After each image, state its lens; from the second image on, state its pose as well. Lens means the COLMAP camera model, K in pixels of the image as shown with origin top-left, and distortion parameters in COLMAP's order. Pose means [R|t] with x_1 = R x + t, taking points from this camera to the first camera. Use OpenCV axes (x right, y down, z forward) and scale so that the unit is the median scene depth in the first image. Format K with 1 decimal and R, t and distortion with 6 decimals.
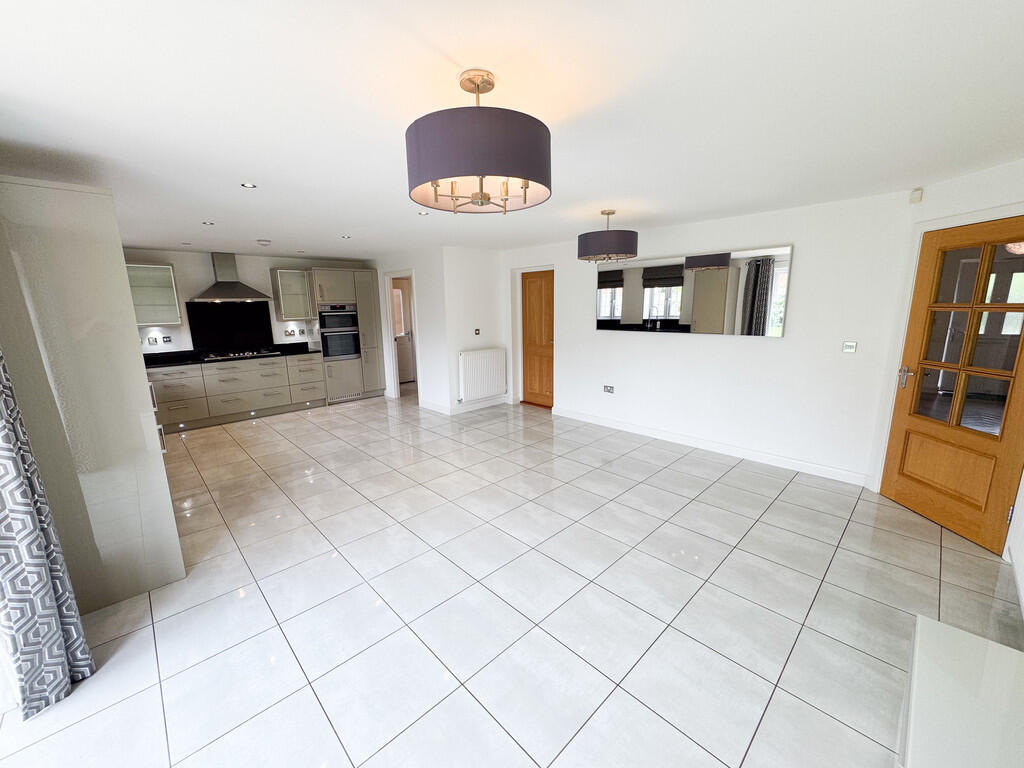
lens RADIAL K [[408.8, 0, 513.9], [0, 408.8, 379.8], [0, 0, 1]] dist [-0.004498, 0.000229]
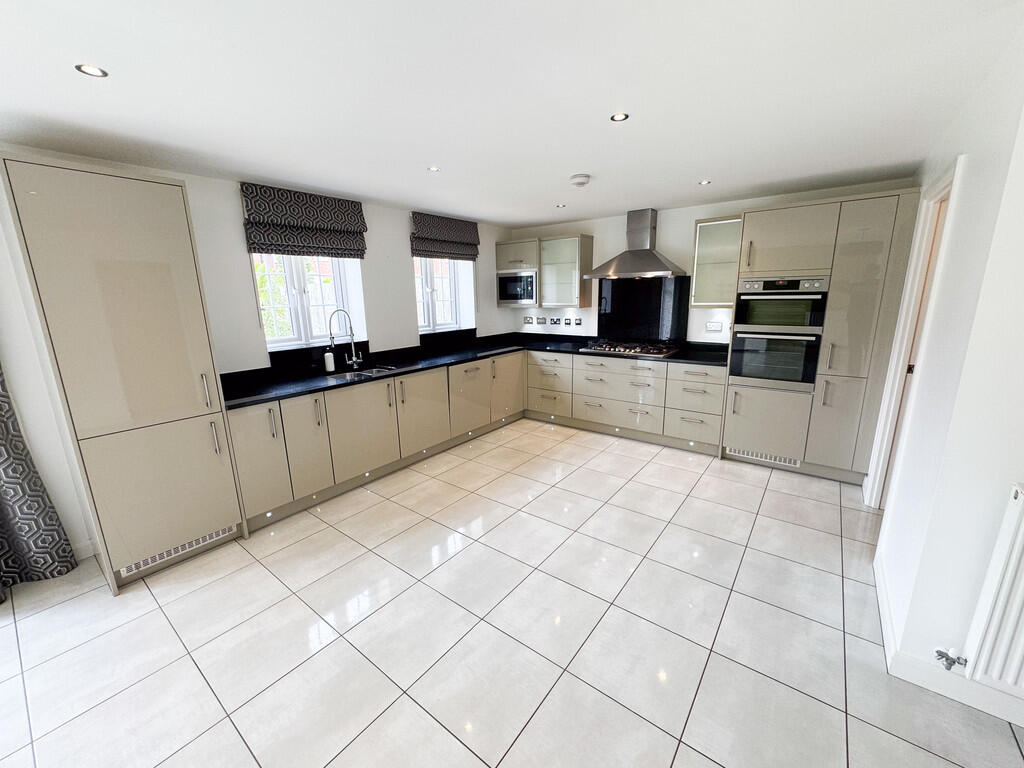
lens RADIAL K [[408.8, 0, 509.5], [0, 408.8, 385.2], [0, 0, 1]] dist [-0.004498, 0.000229]
pose [[0.146503, 0.233428, -0.961274, 0.031814], [-0.163978, 0.964046, 0.209110, -0.125498], [0.975525, 0.126993, 0.179512, 0.696005]]
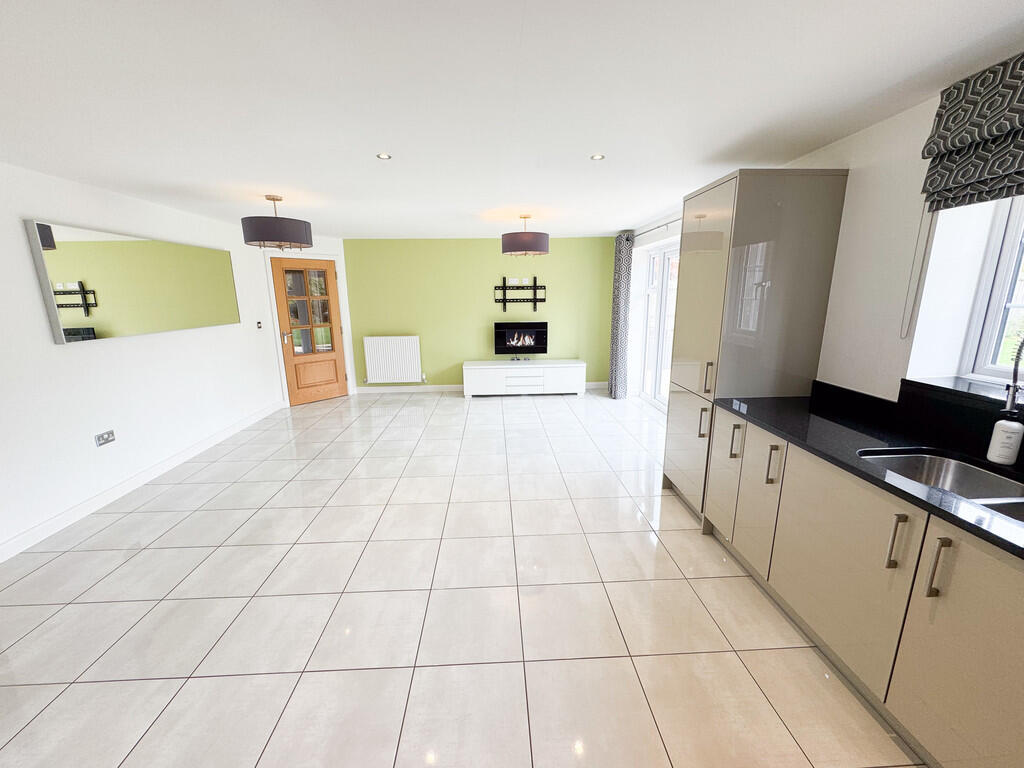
lens RADIAL K [[408.8, 0, 510.4], [0, 408.8, 387.3], [0, 0, 1]] dist [-0.004498, 0.000229]
pose [[-0.748279, -0.125915, 0.651325, -0.542969], [0.143790, 0.927695, 0.344538, -0.152515], [-0.647613, 0.351464, -0.676069, 0.906010]]
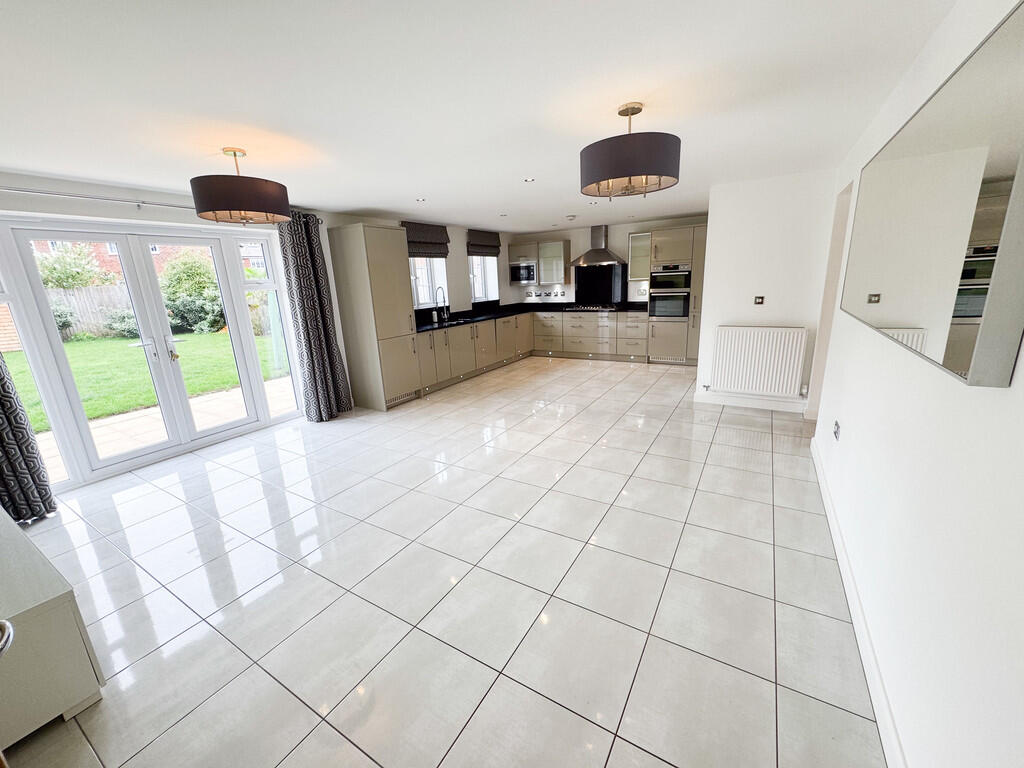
lens RADIAL K [[408.8, 0, 512.8], [0, 408.8, 383.6], [0, 0, 1]] dist [-0.004498, 0.000229]
pose [[0.257903, 0.245601, -0.934434, 0.531361], [-0.135836, 0.966763, 0.216607, -0.078665], [0.956574, 0.071066, 0.282693, 0.435858]]
